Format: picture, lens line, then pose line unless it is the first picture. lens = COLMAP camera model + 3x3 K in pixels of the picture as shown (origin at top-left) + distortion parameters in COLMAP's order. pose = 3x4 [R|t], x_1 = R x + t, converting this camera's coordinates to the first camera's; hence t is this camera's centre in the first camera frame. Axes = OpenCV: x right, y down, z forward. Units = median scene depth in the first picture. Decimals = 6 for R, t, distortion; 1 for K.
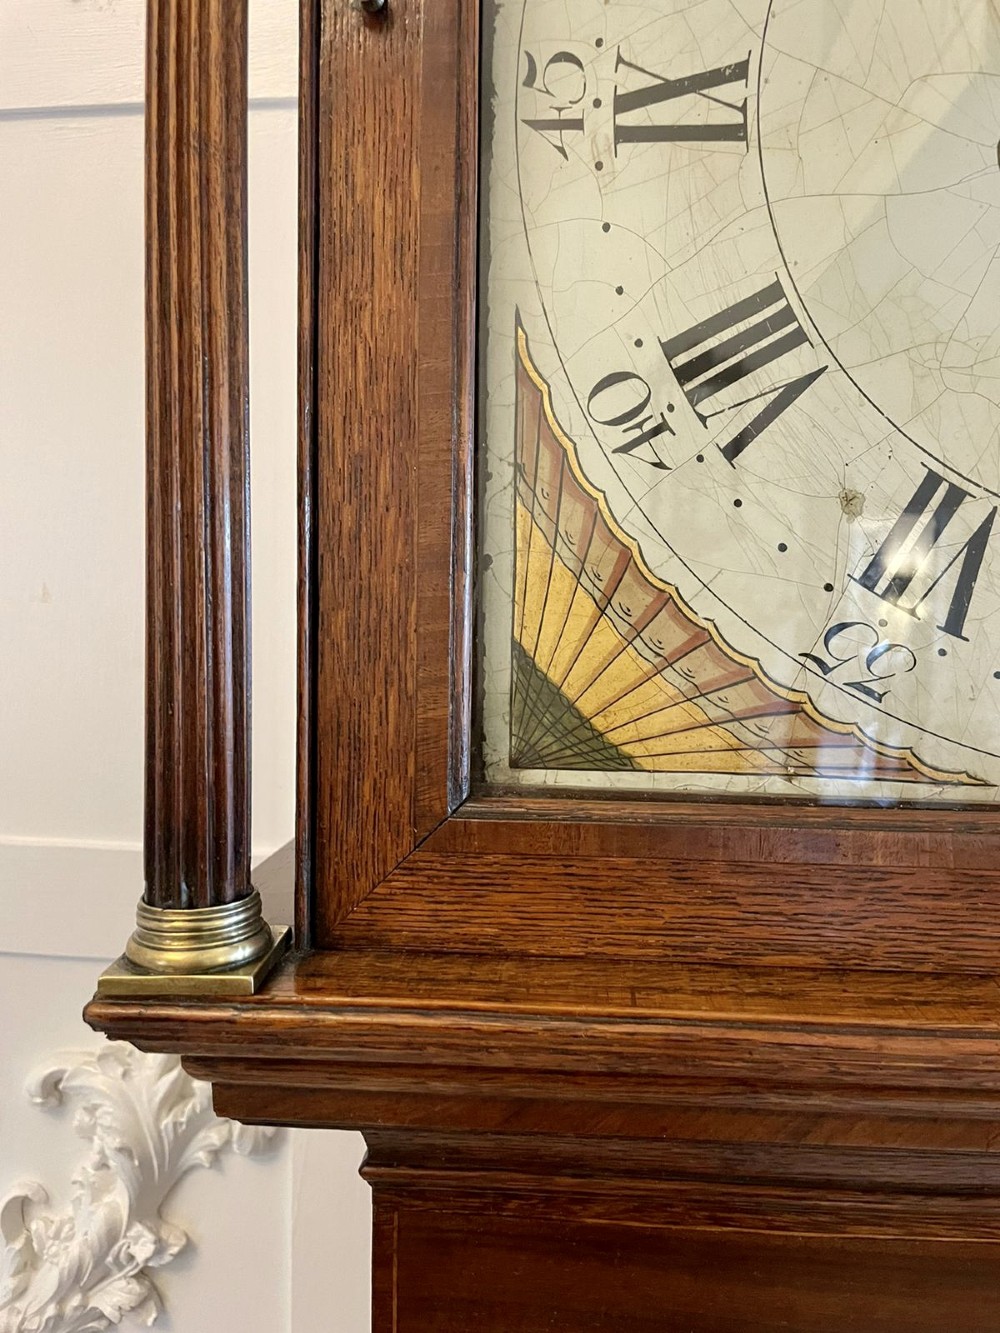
lens RADIAL K [[1008.1, 0, 507.7], [0, 1008.1, 645.0], [0, 0, 1]] dist [0.092231, -0.119532]
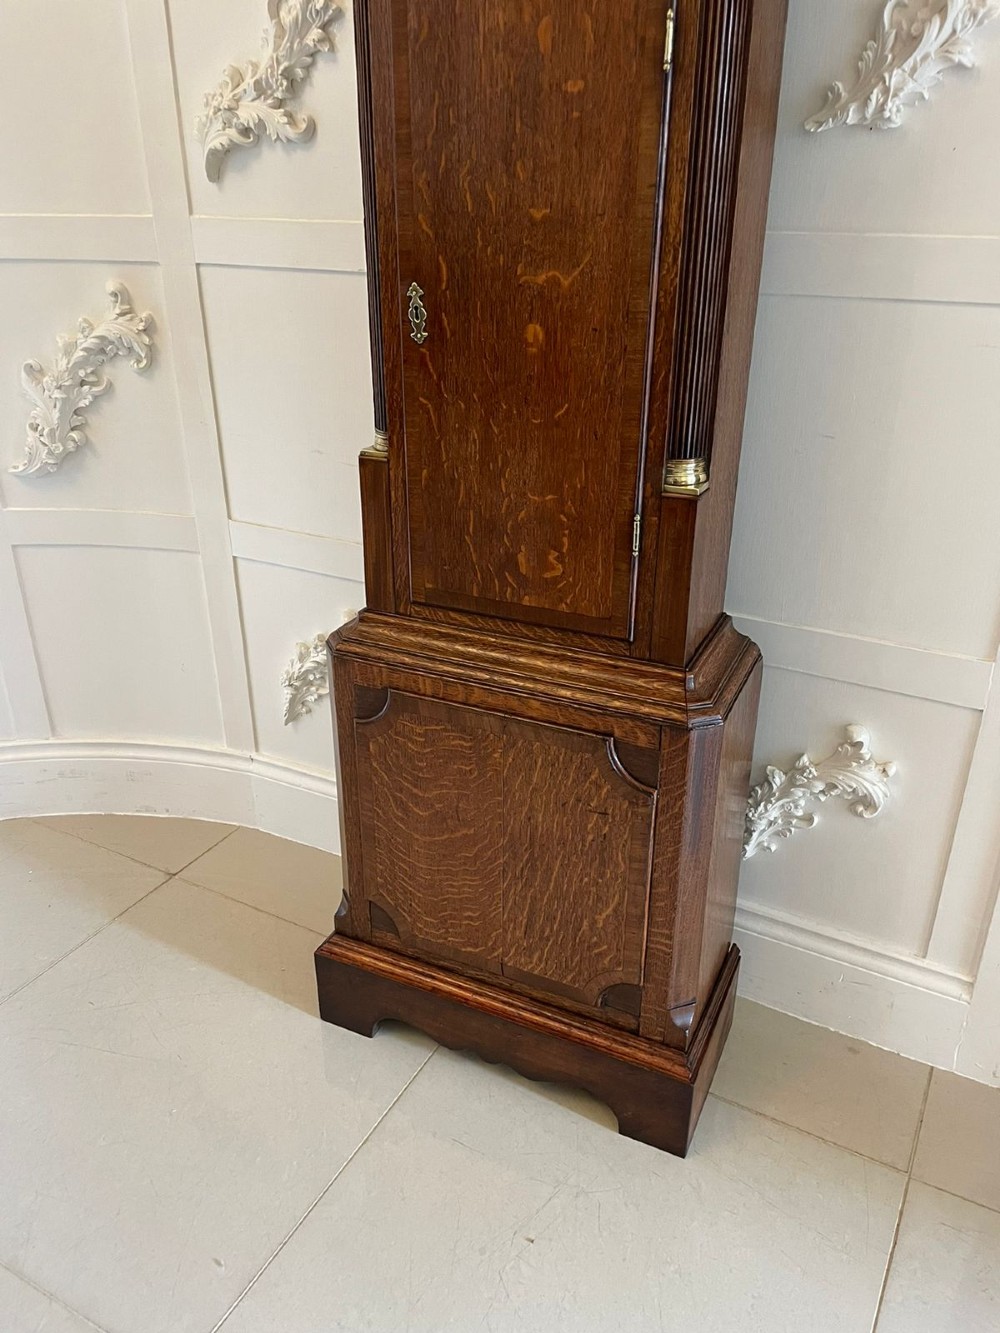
lens RADIAL K [[1008.1, 0, 500.4], [0, 1008.1, 671.1], [0, 0, 1]] dist [0.092231, -0.119532]
pose [[0.933653, 0.136446, -0.331172, 2.015506], [0.004362, 0.920198, 0.391429, 2.180486], [0.358152, -0.366904, 0.858550, -2.811208]]
